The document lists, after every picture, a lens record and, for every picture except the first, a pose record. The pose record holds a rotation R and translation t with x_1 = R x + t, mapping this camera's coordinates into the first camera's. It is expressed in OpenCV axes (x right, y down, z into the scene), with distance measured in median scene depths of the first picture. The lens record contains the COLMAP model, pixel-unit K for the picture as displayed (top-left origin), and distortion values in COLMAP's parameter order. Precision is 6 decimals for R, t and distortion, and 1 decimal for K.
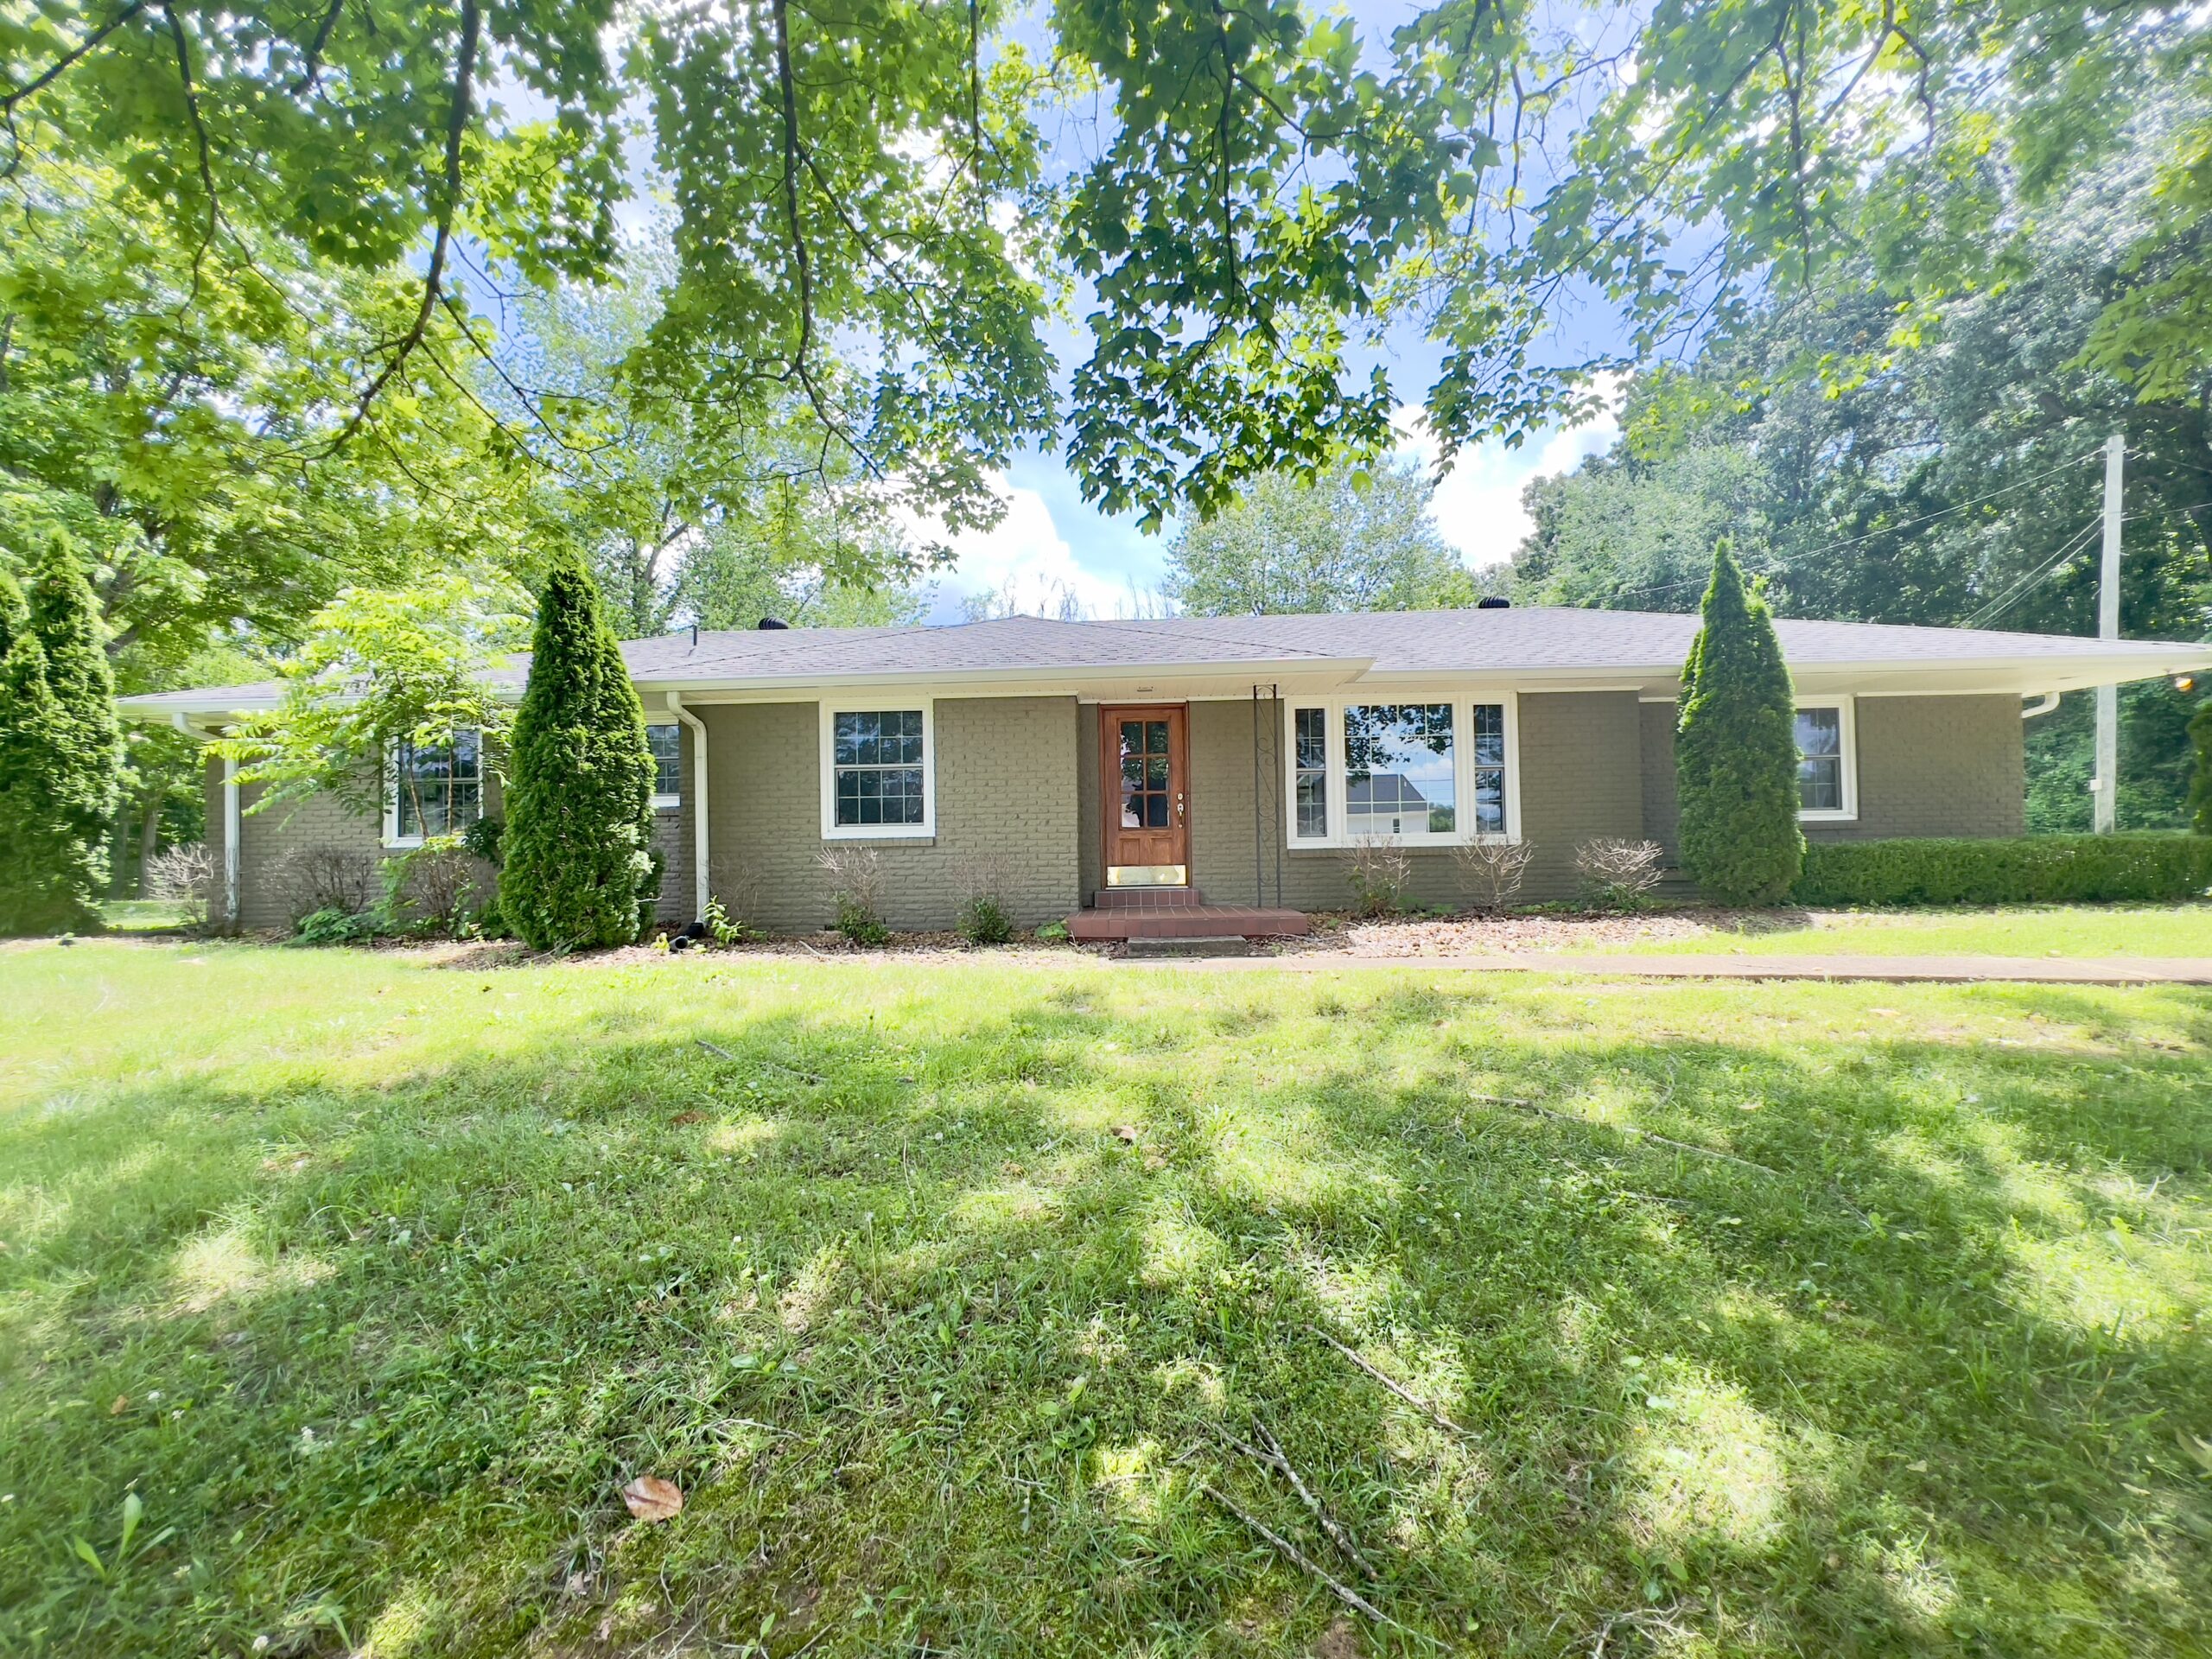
lens RADIAL K [[885.2, 0, 1107.4], [0, 885.2, 826.2], [0, 0, 1]] dist [-0.002061, 0.000314]
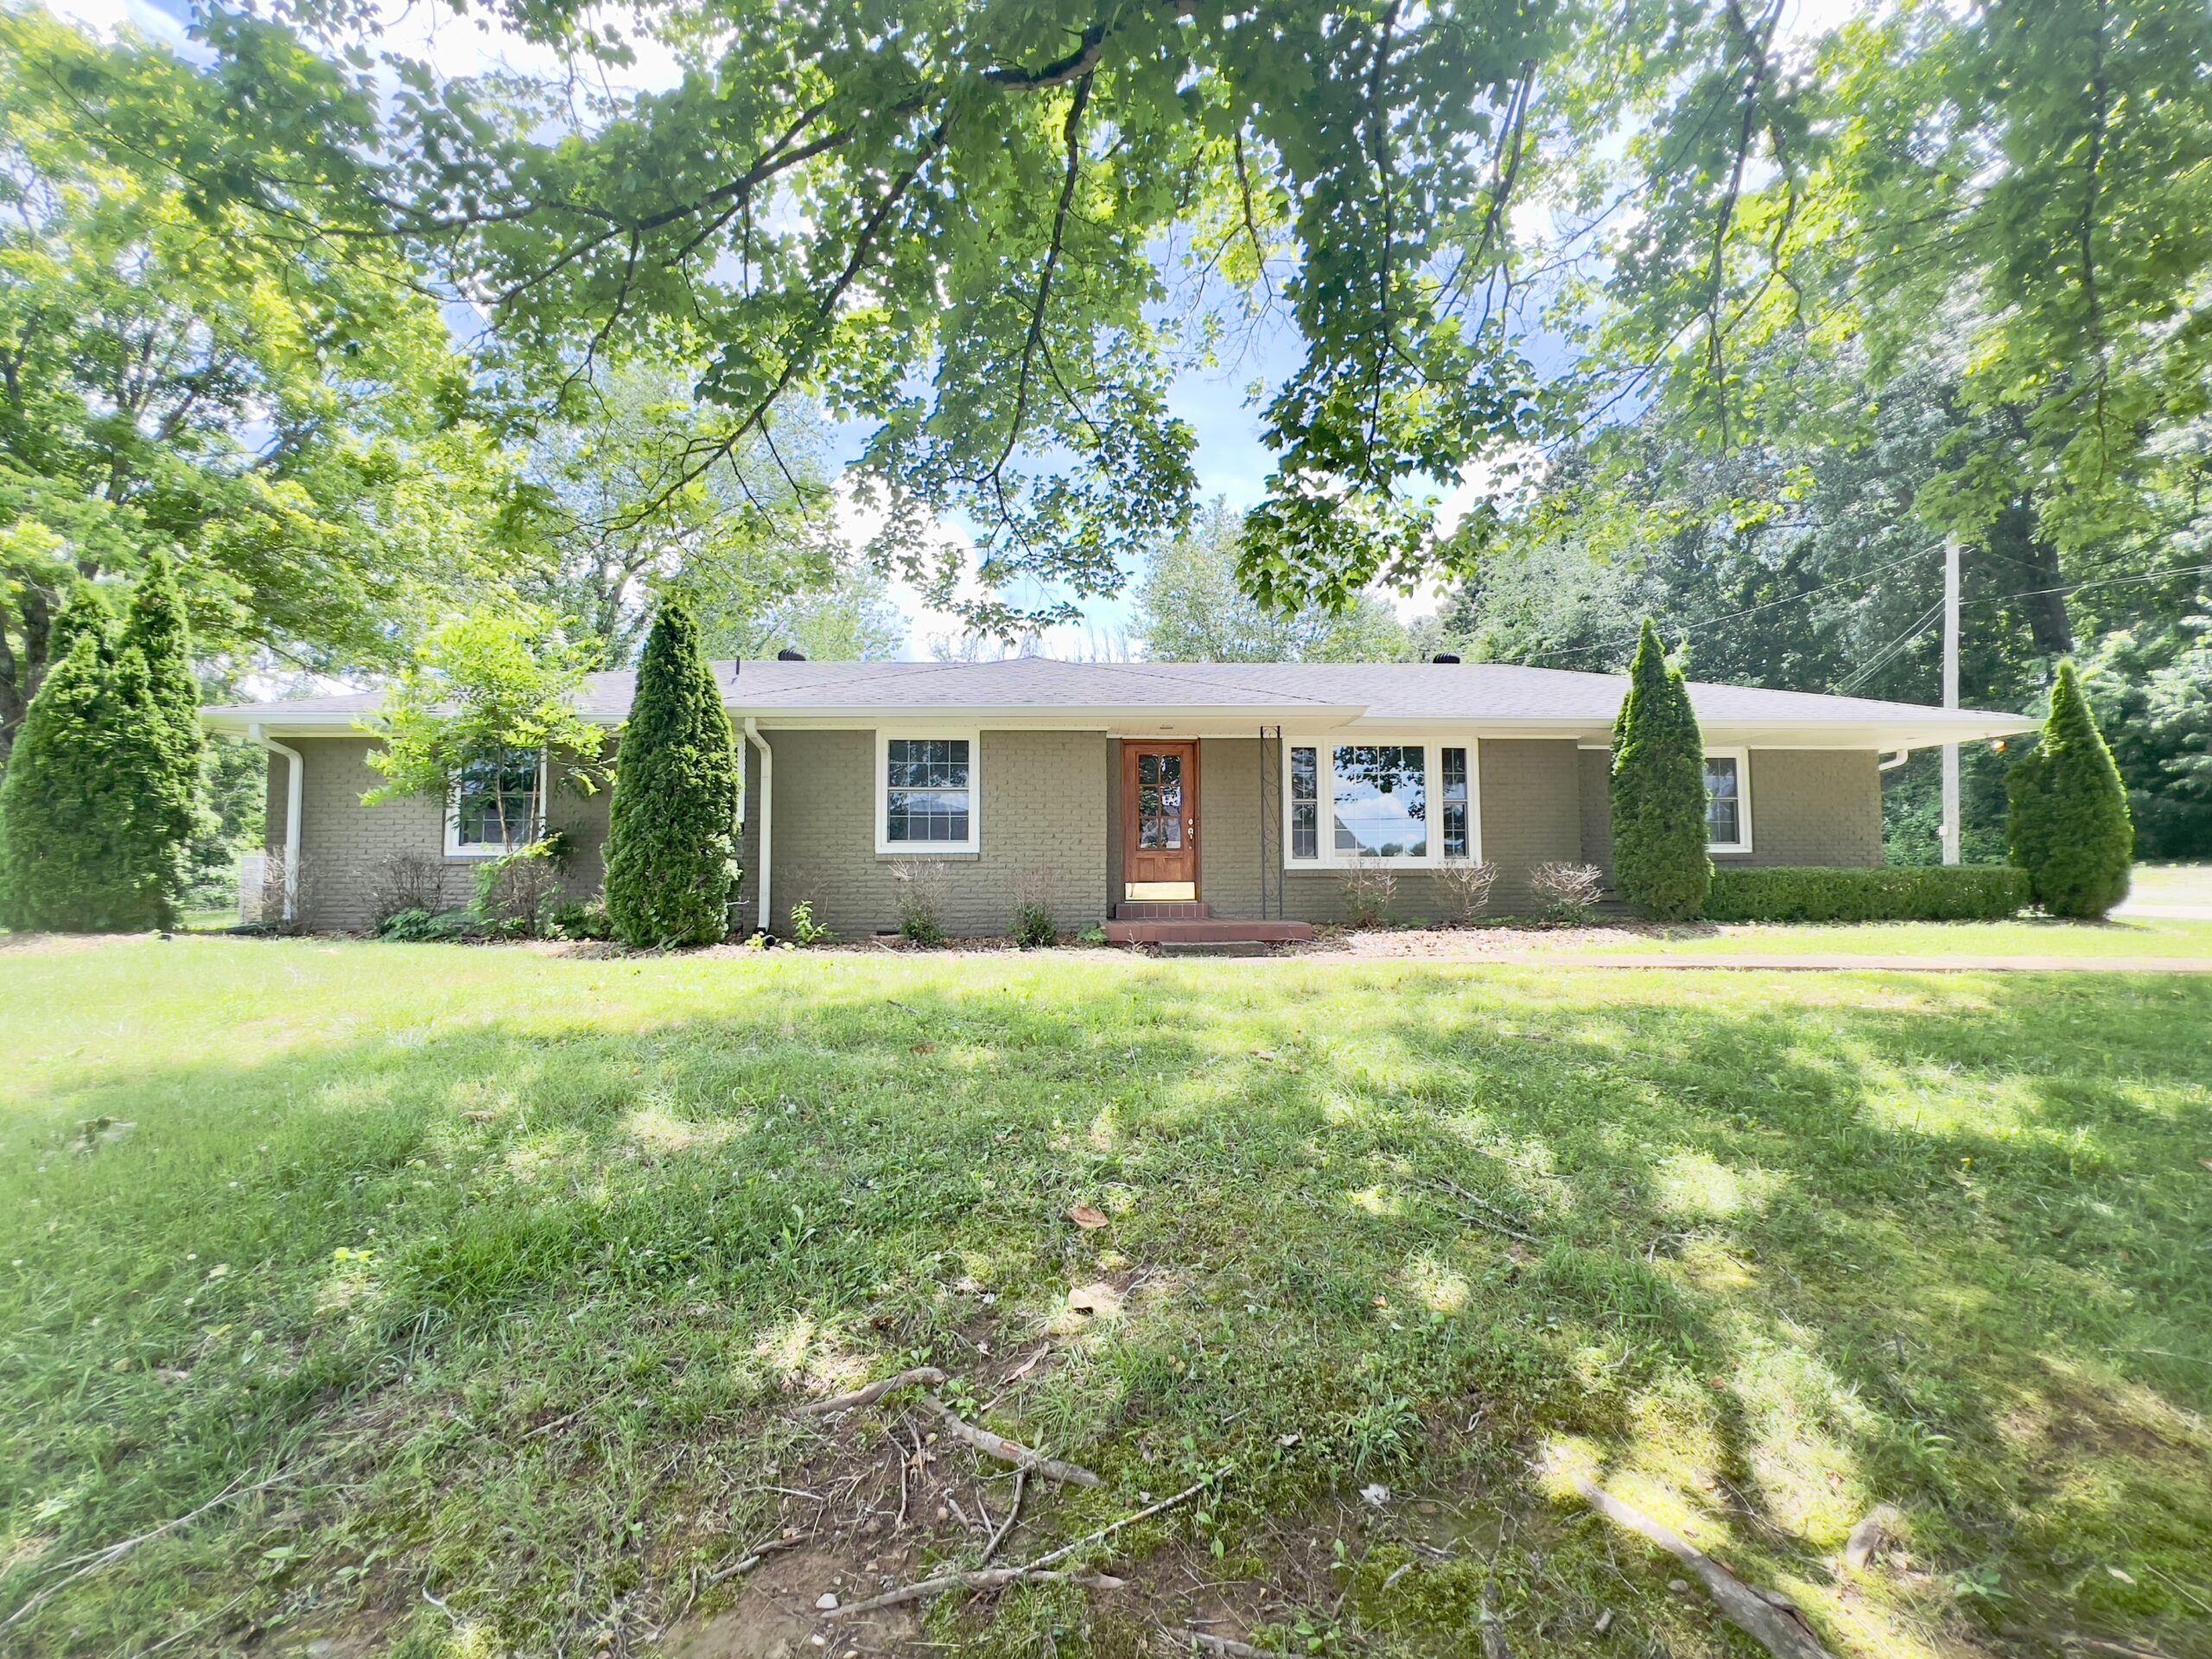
lens RADIAL K [[884.9, 0, 1105.4], [0, 884.9, 830.0], [0, 0, 1]] dist [-0.002111, -0.000134]
pose [[0.996868, 0.018543, 0.076879, -0.132355], [-0.015974, 0.999297, -0.033903, 0.020306], [-0.077453, 0.032568, 0.996464, -0.140834]]
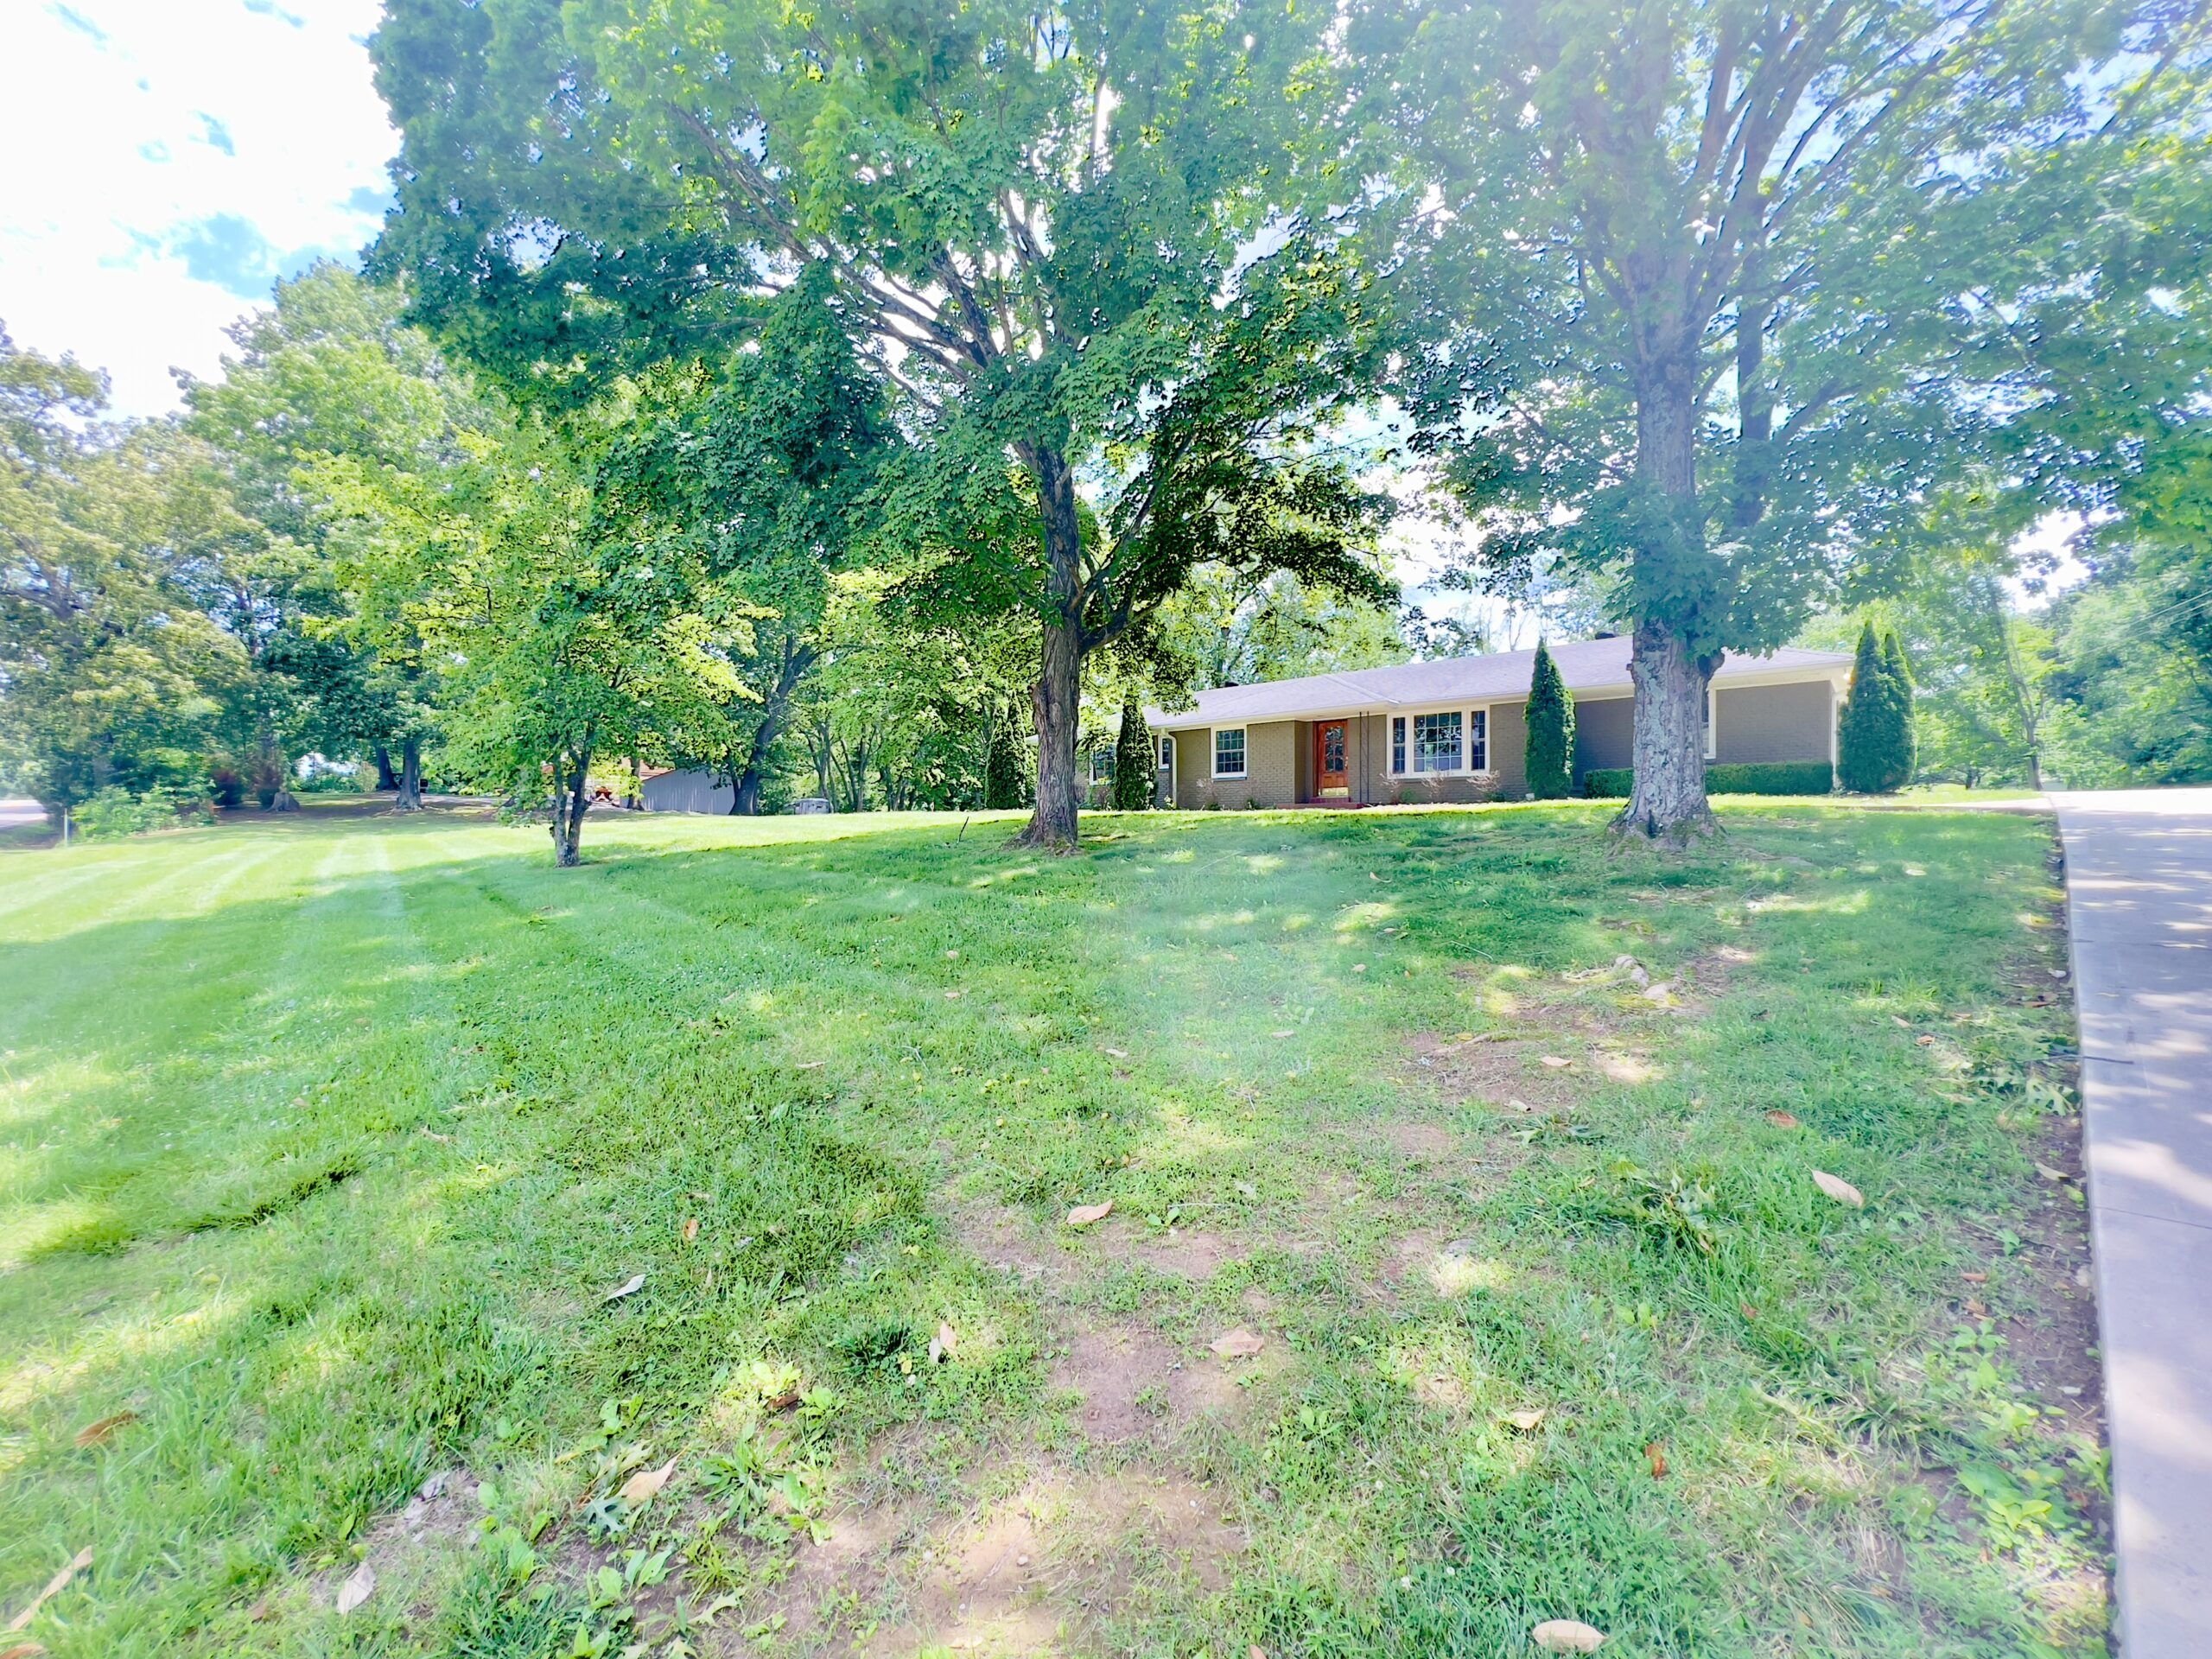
lens RADIAL K [[884.9, 0, 1105.4], [0, 884.9, 830.0], [0, 0, 1]] dist [-0.002111, -0.000134]
pose [[0.776900, 0.018075, -0.629365, 1.254233], [0.003507, 0.999448, 0.033032, 0.091220], [0.629615, -0.027870, 0.776407, -1.457509]]
